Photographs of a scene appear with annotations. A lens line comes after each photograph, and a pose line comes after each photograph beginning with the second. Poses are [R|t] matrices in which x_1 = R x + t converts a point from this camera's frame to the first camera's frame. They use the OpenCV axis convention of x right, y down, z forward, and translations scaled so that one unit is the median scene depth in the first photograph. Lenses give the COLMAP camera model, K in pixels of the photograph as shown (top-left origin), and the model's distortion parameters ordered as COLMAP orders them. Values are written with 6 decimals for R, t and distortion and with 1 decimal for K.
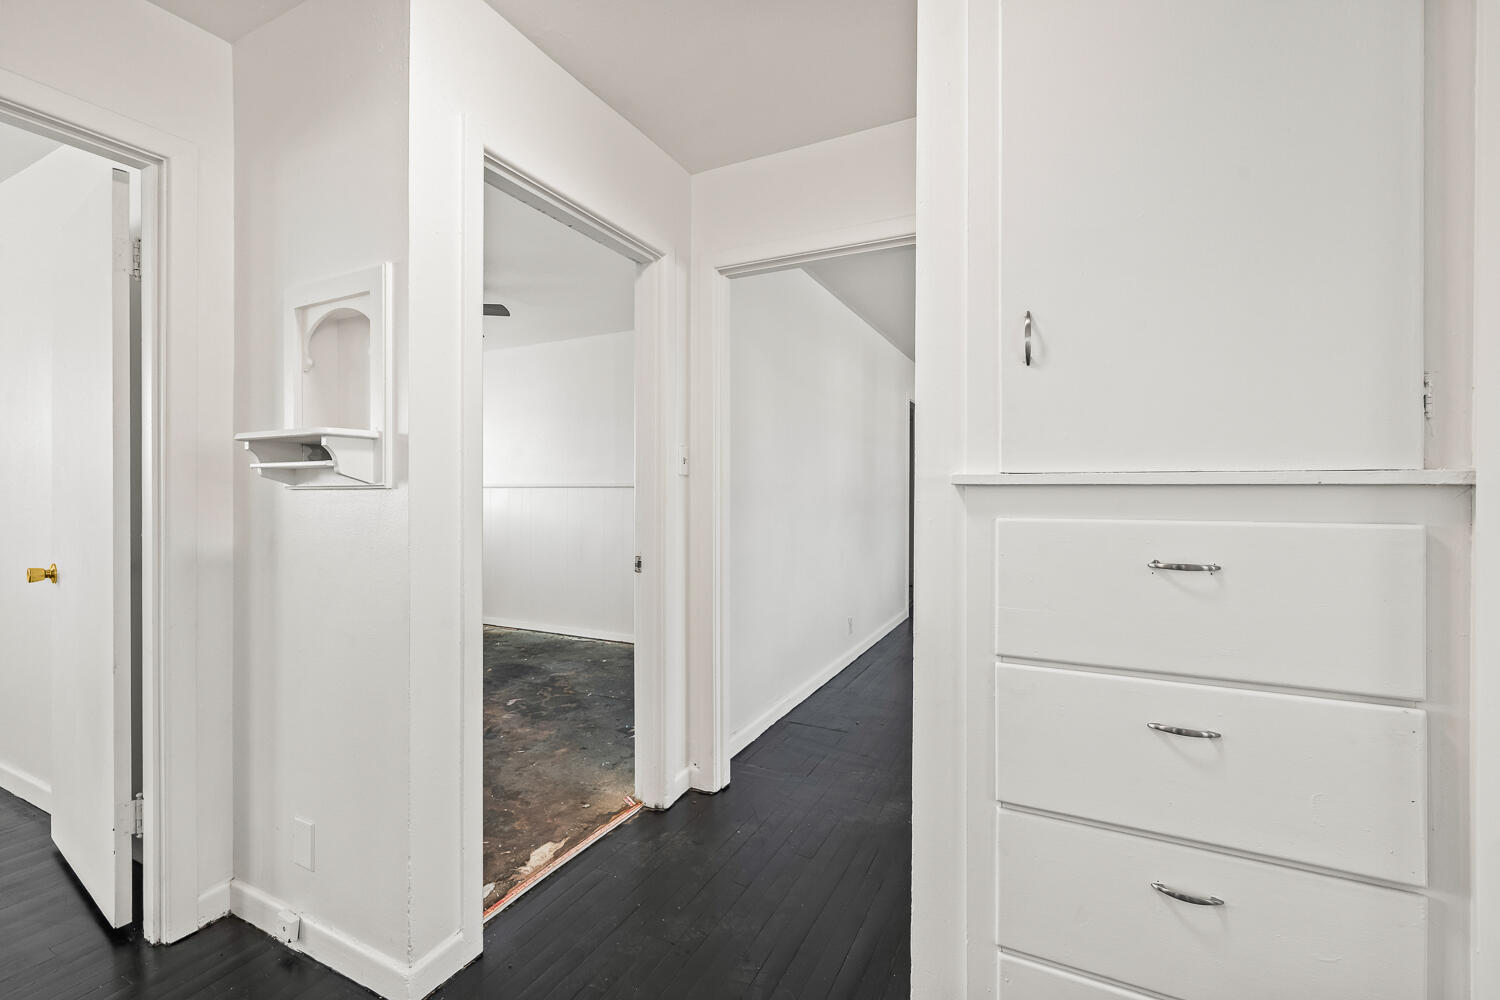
lens RADIAL K [[651.0, 0, 748.3], [0, 651.0, 495.4], [0, 0, 1]] dist [0.014625, -0.000242]
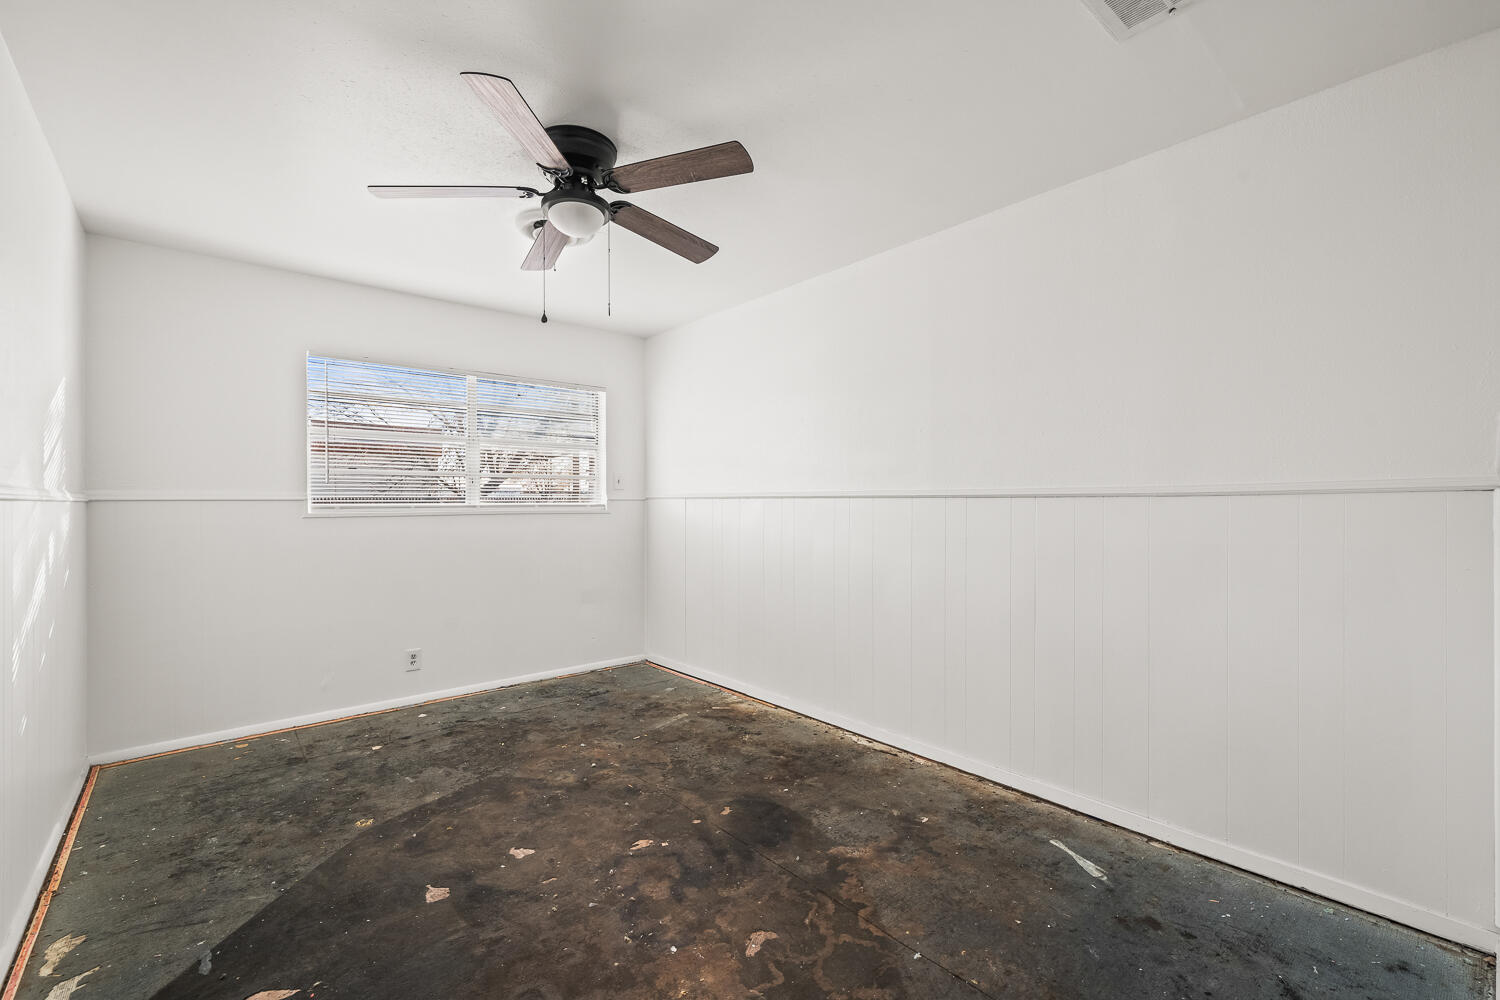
lens RADIAL K [[651.0, 0, 748.2], [0, 651.0, 501.3], [0, 0, 1]] dist [0.014625, -0.000242]
pose [[0.922813, -0.006616, -0.385191, -0.156503], [0.005060, 0.999974, -0.005053, -0.005836], [0.385214, 0.002714, 0.922823, 0.481421]]
